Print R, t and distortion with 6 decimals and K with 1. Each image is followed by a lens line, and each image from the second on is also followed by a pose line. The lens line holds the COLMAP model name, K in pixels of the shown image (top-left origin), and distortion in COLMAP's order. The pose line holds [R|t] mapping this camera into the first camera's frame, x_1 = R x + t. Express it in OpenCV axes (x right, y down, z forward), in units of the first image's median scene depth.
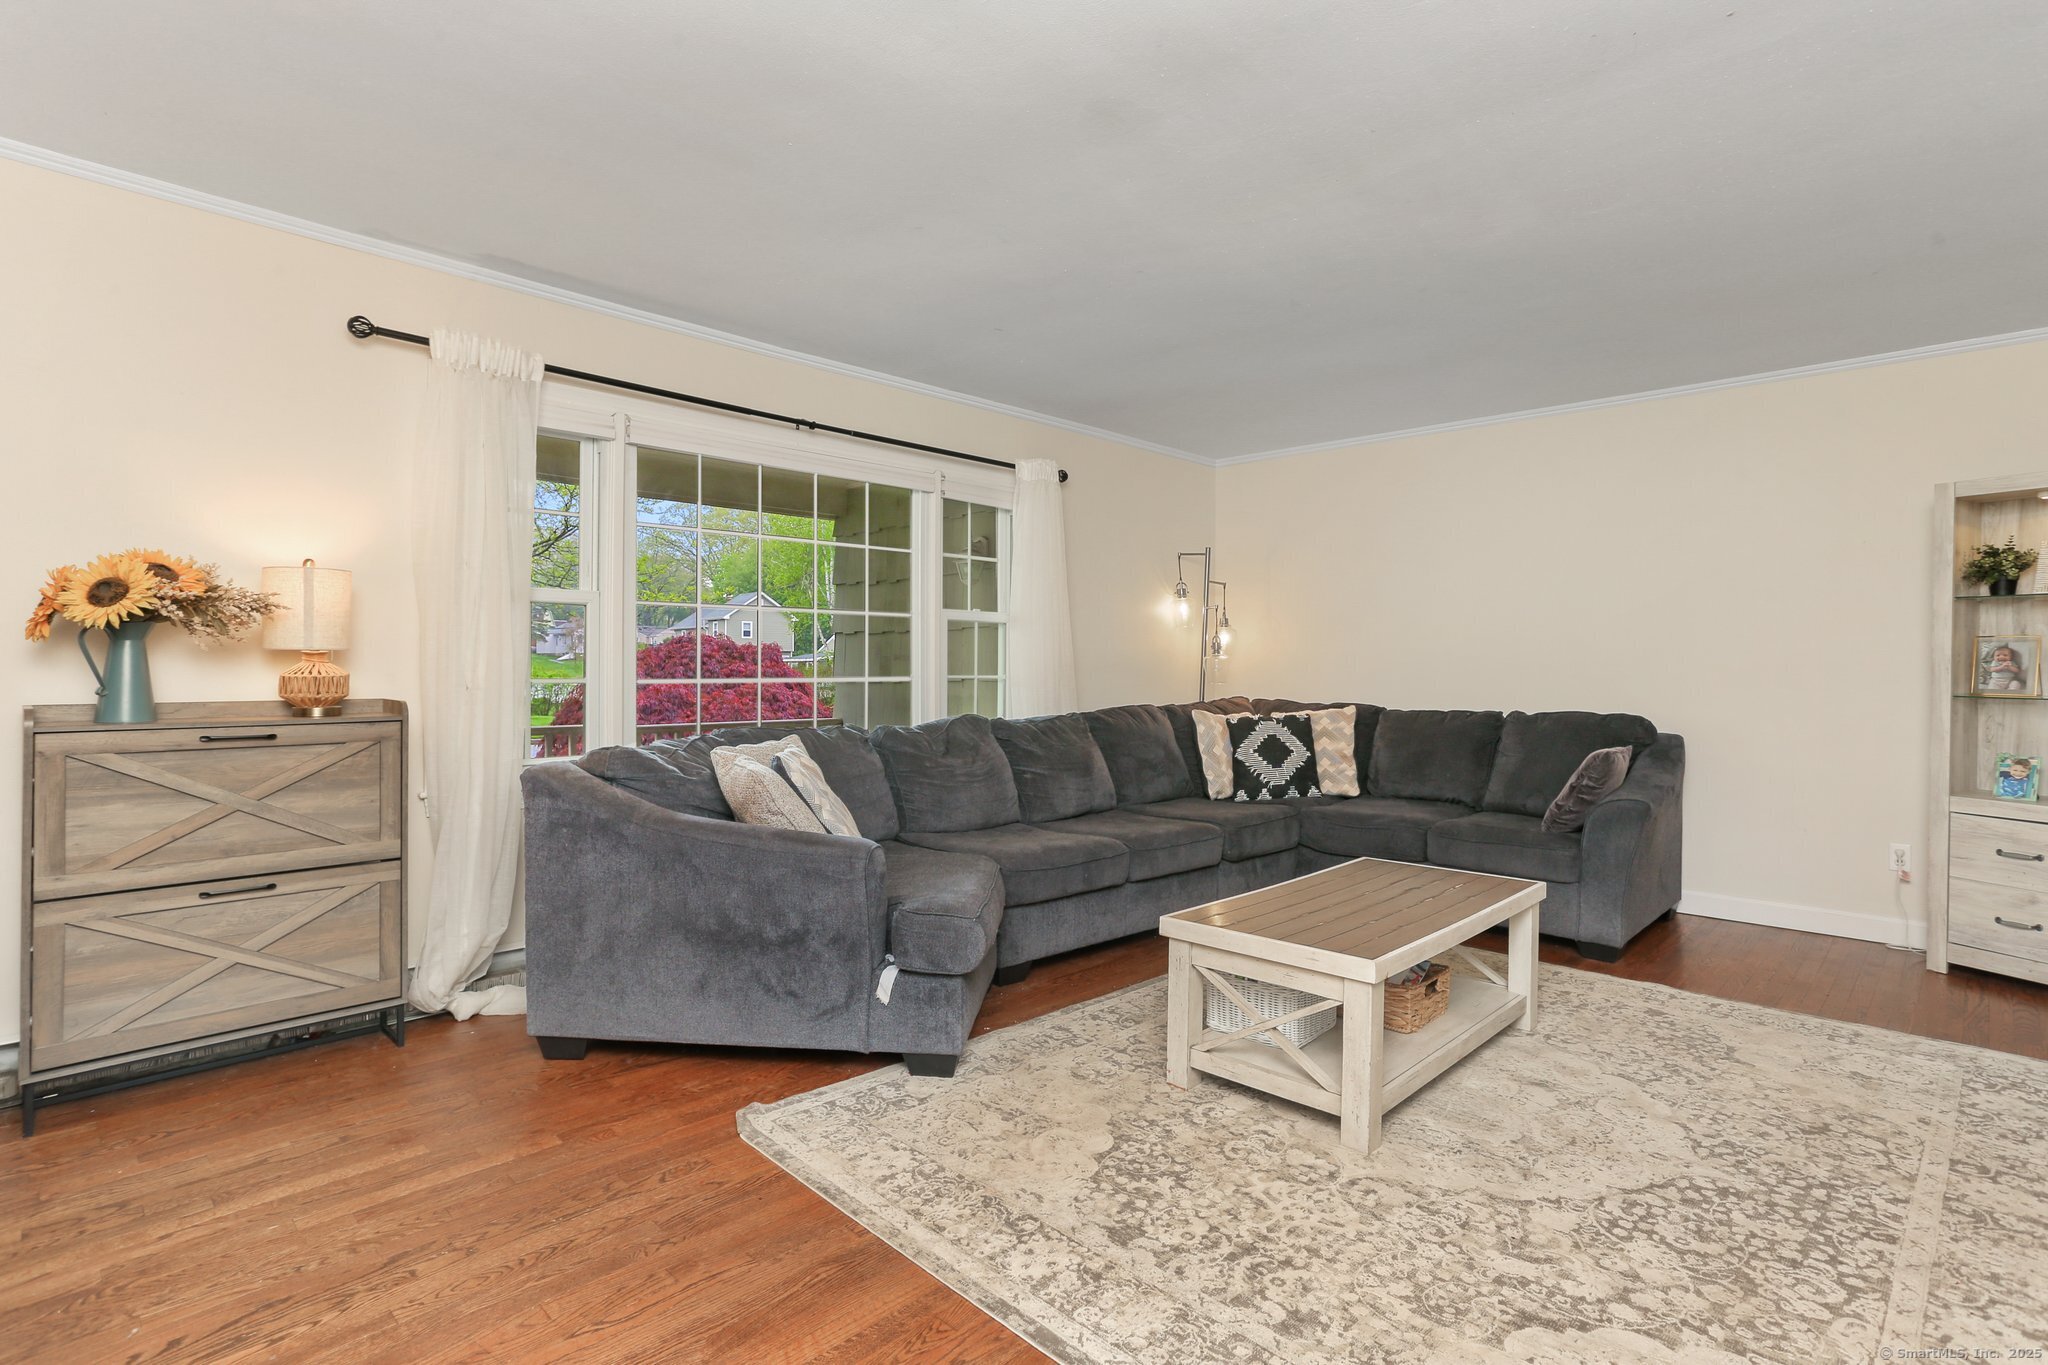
lens RADIAL K [[1006.8, 0, 1019.4], [0, 1006.8, 680.5], [0, 0, 1]] dist [-0.046916, 0.028280]
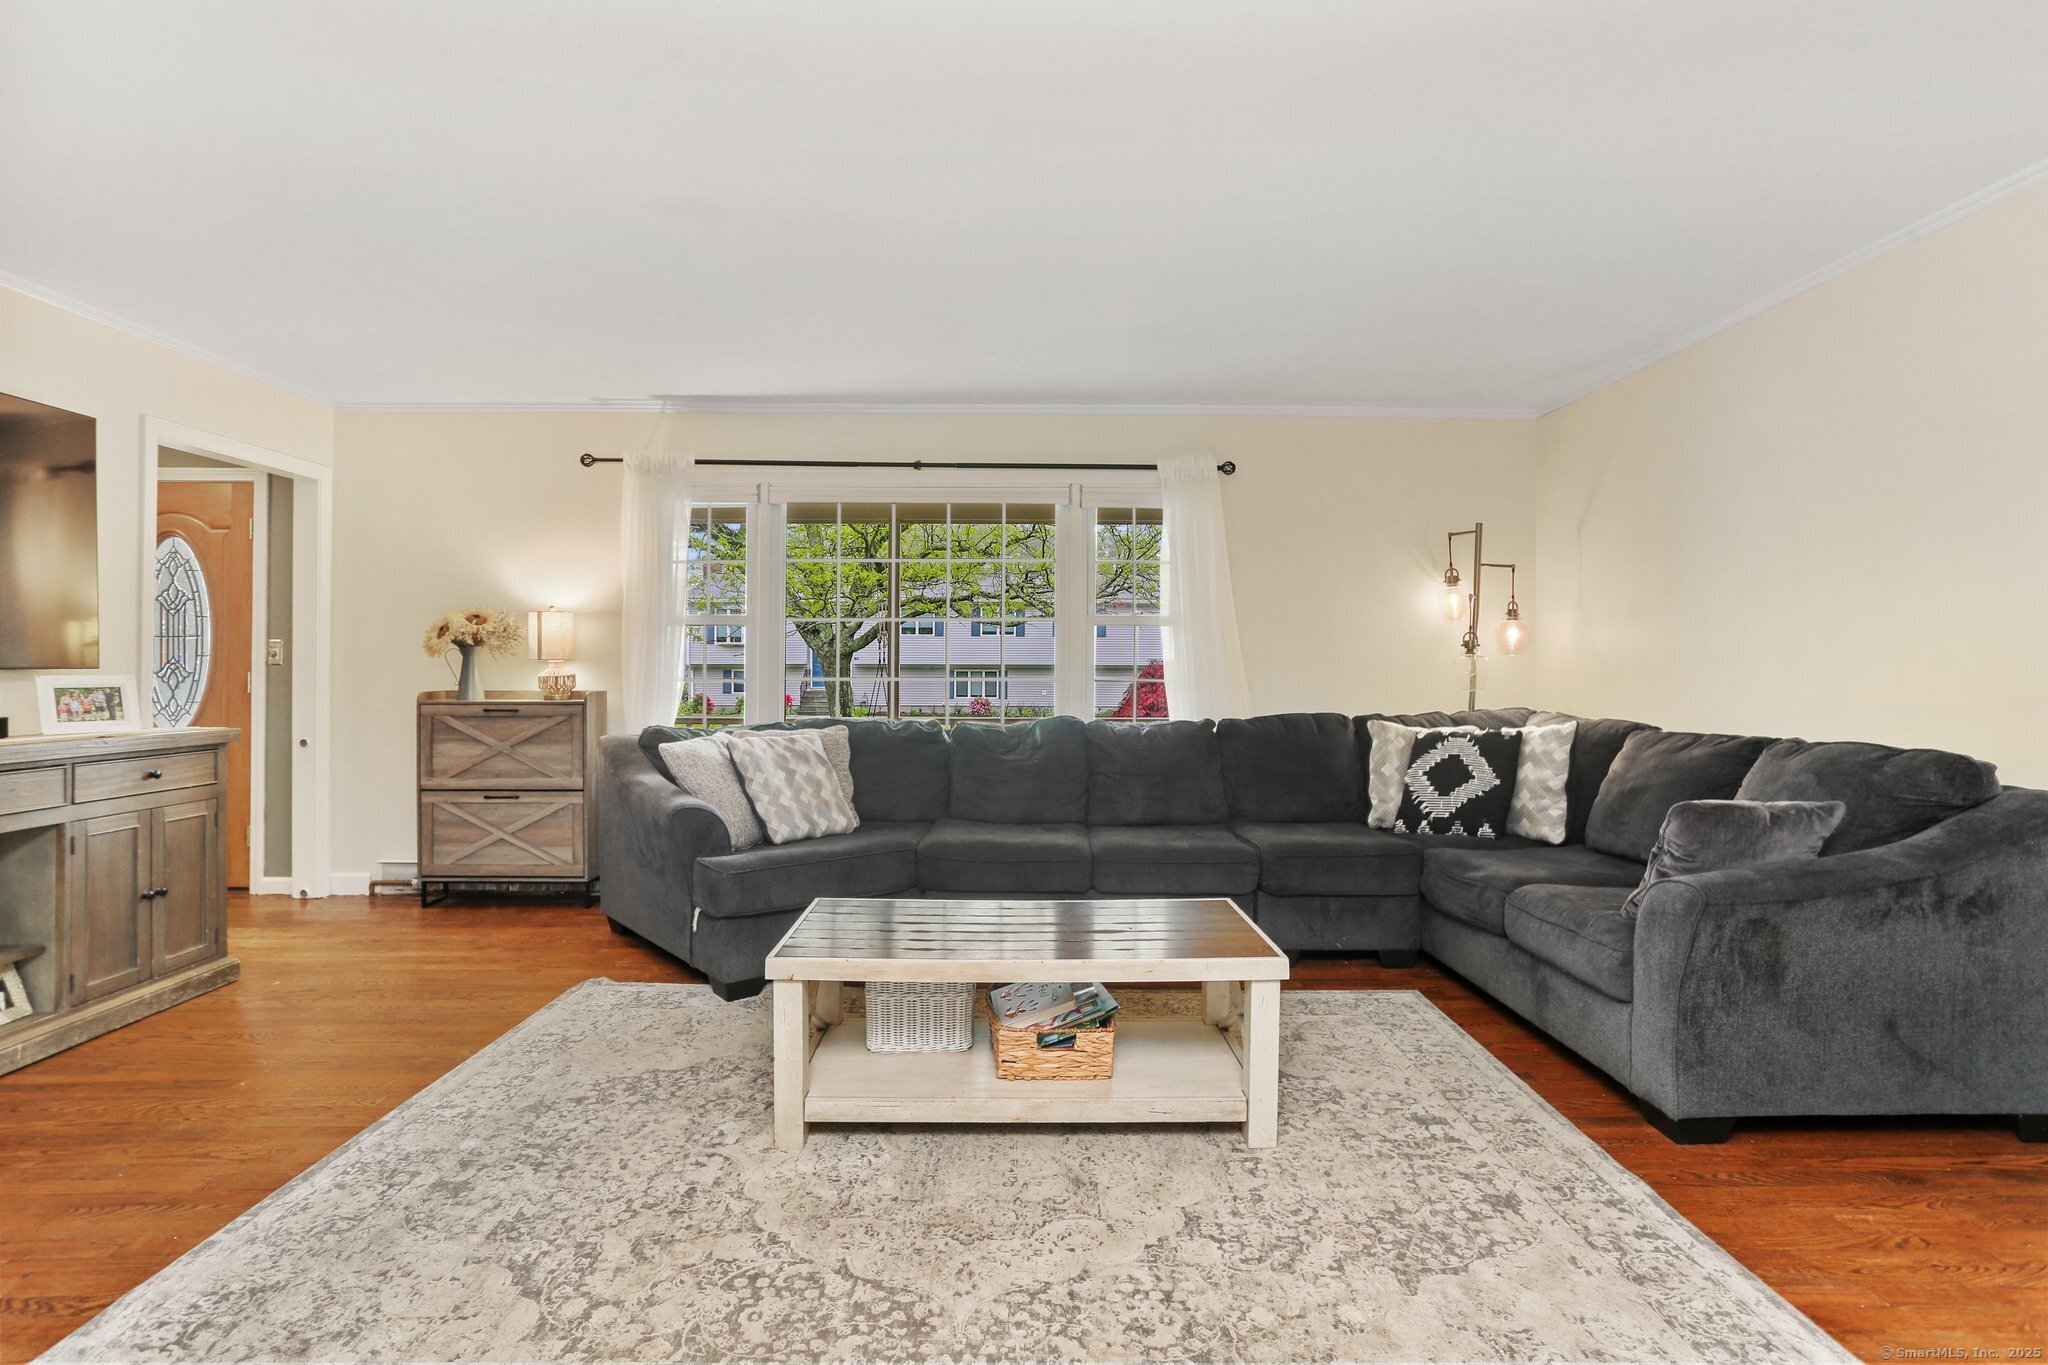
lens RADIAL K [[989.8, 0, 1019.0], [0, 989.8, 664.4], [0, 0, 1]] dist [-0.050586, 0.033781]
pose [[0.710694, -0.006744, -0.703468, 1.131465], [-0.008340, 0.999803, -0.018010, -0.000889], [0.703451, 0.018667, 0.710498, 0.418238]]
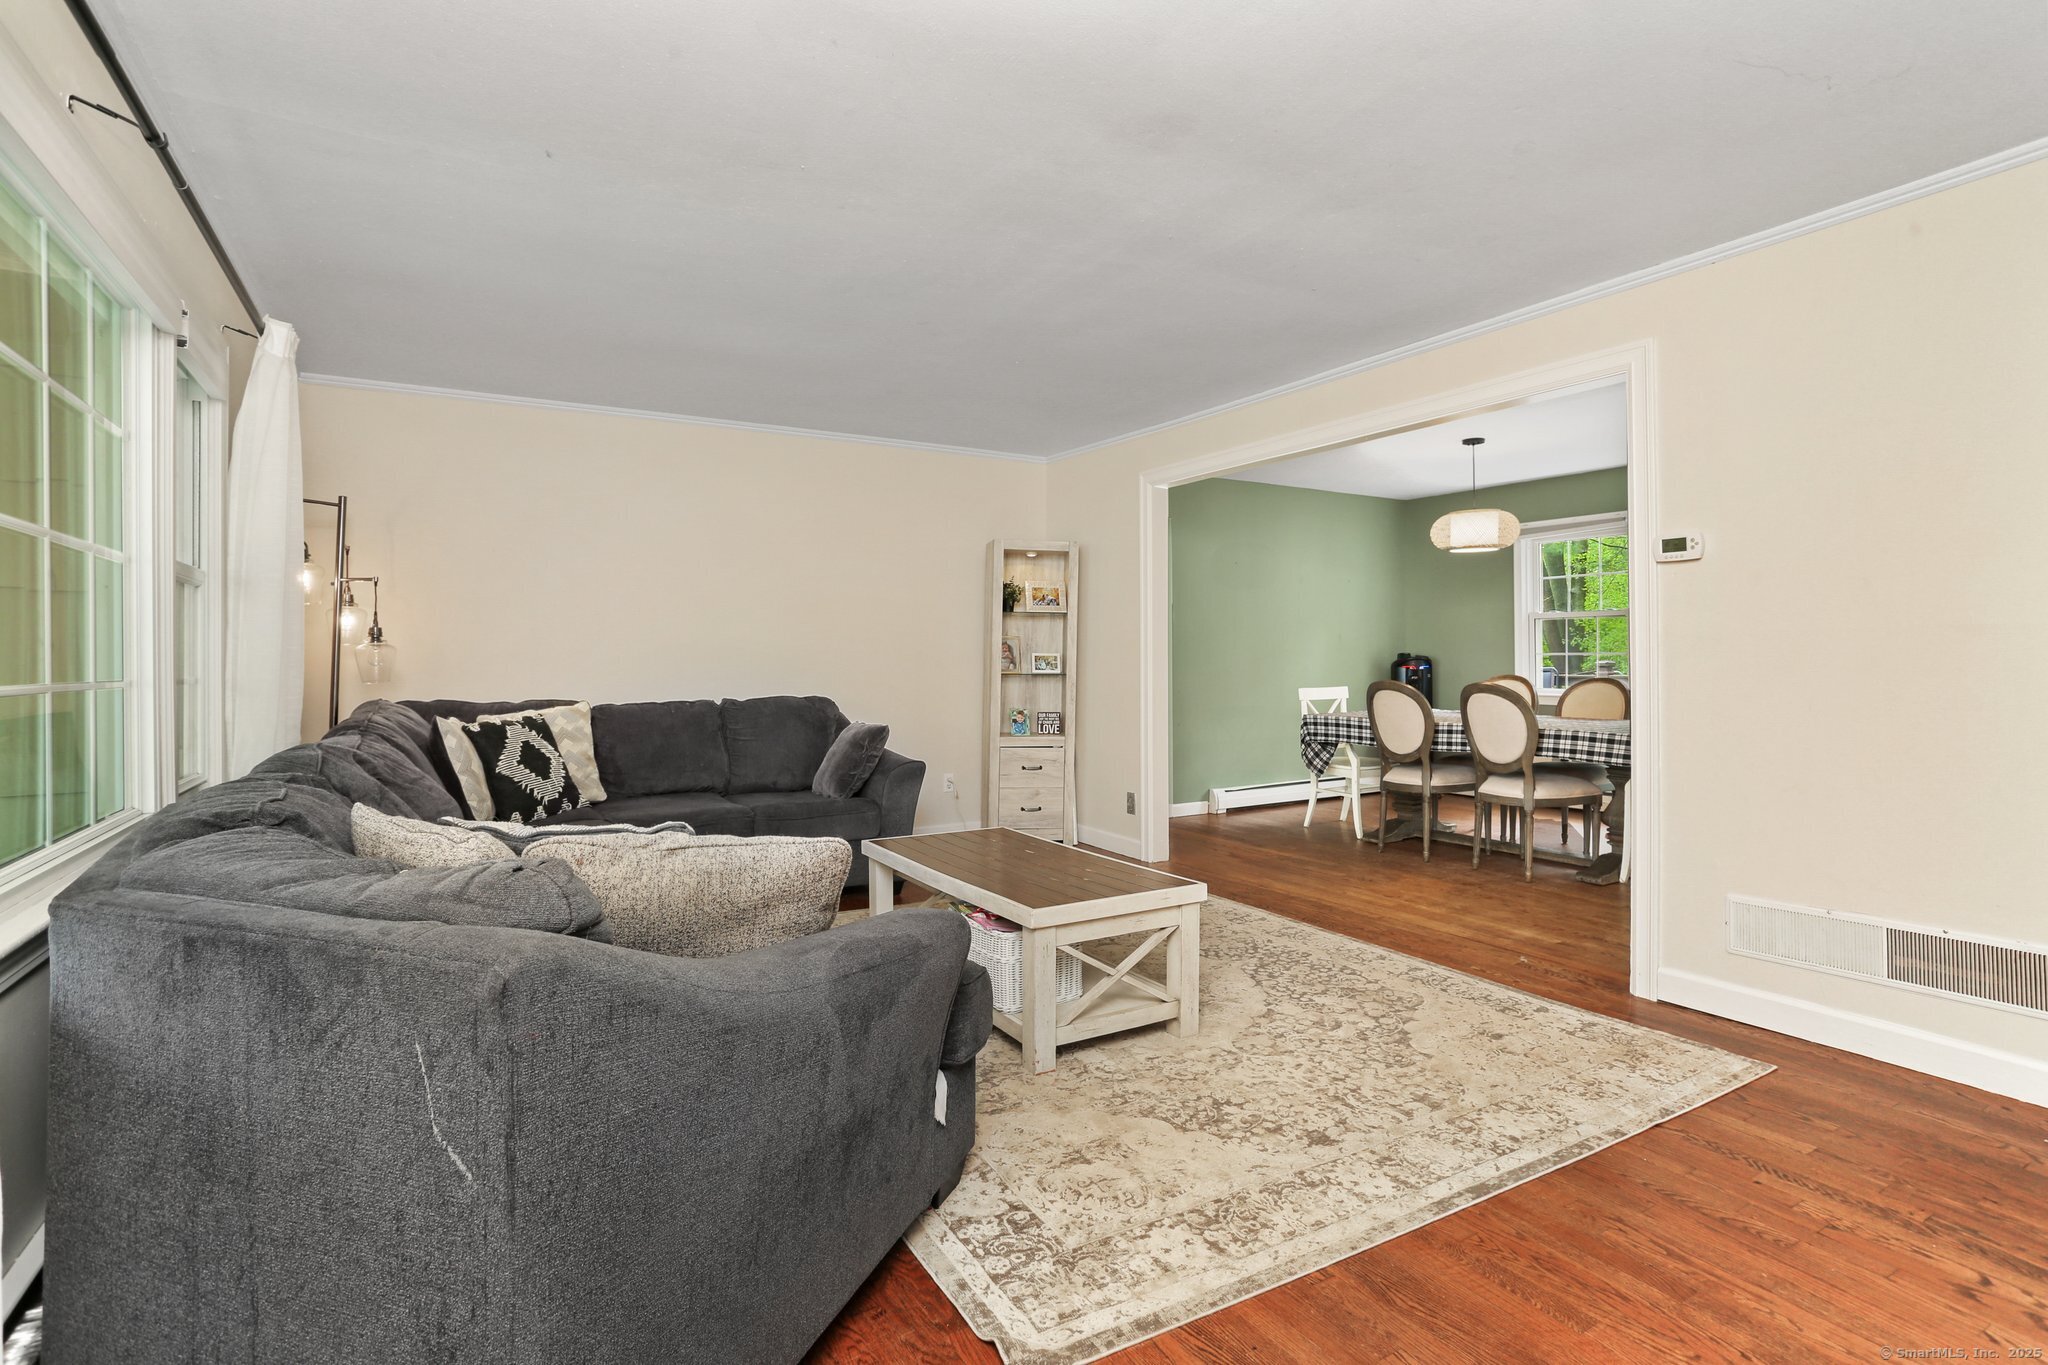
lens RADIAL K [[992.6, 0, 1016.5], [0, 992.6, 662.8], [0, 0, 1]] dist [-0.054391, 0.033316]
pose [[0.258006, -0.009861, 0.966093, -0.866565], [0.017098, 0.999838, 0.005640, -0.016508], [-0.965992, 0.015063, 0.258133, 0.816149]]
